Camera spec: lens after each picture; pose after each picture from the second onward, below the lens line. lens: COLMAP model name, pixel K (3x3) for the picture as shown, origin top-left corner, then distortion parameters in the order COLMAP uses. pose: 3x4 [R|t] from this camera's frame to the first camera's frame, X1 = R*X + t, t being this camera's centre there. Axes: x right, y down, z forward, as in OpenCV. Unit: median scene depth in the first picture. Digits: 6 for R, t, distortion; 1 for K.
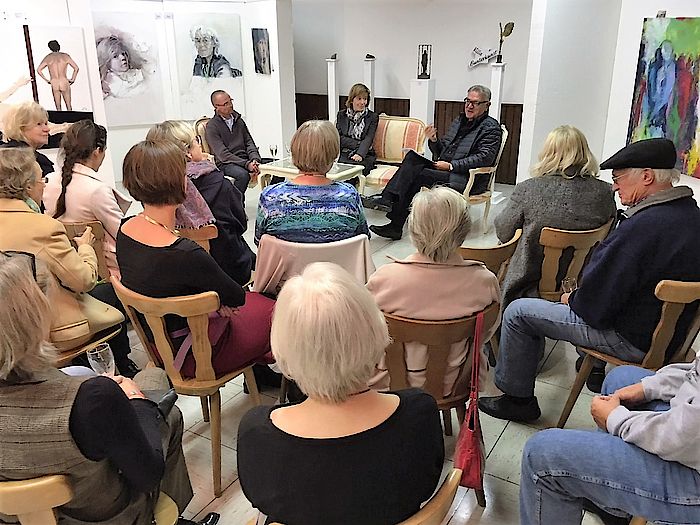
lens RADIAL K [[596.6, 0, 350.6], [0, 596.6, 257.3], [0, 0, 1]] dist [0.053396, -0.024359]
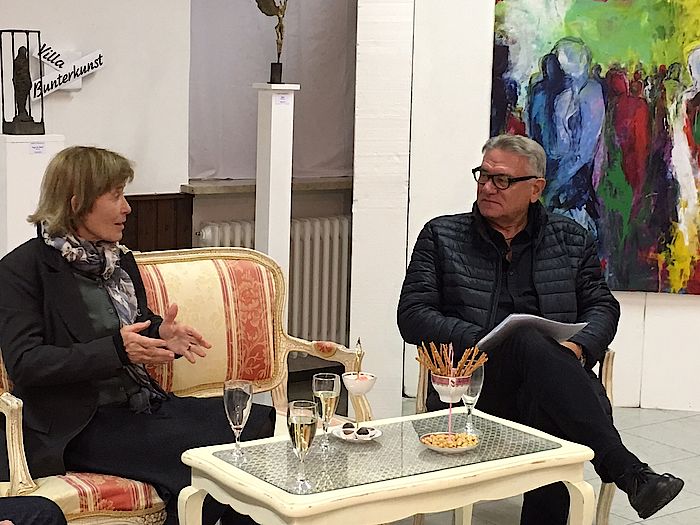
lens RADIAL K [[1391.8, 0, 345.8], [0, 1391.8, 265.1], [0, 0, 1]] dist [0.073414, 0.000000]
pose [[0.387755, -0.112692, 0.914848, -0.455244], [0.306098, 0.951918, -0.012480, -0.168839], [-0.869454, 0.284872, 0.403606, 0.567315]]
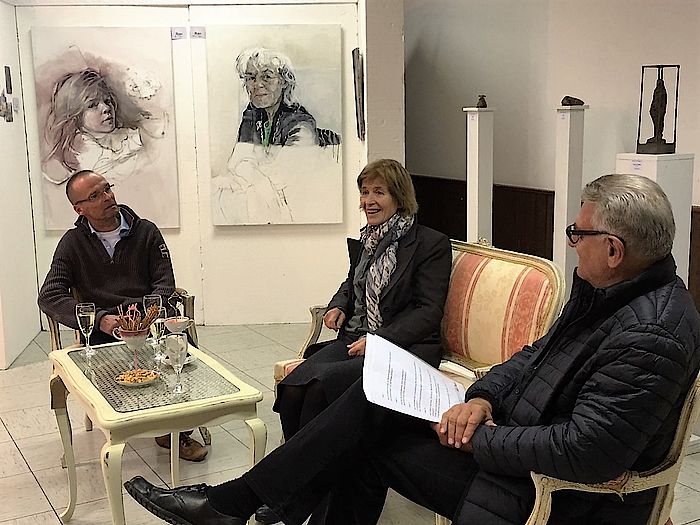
lens RADIAL K [[901.3, 0, 352.0], [0, 901.3, 263.5], [0, 0, 1]] dist [0.040641, 0.000000]
pose [[0.870657, 0.078848, -0.485529, 0.224061], [-0.162165, 0.977896, -0.131990, -0.124121], [0.464390, 0.193654, 0.864199, 0.432480]]
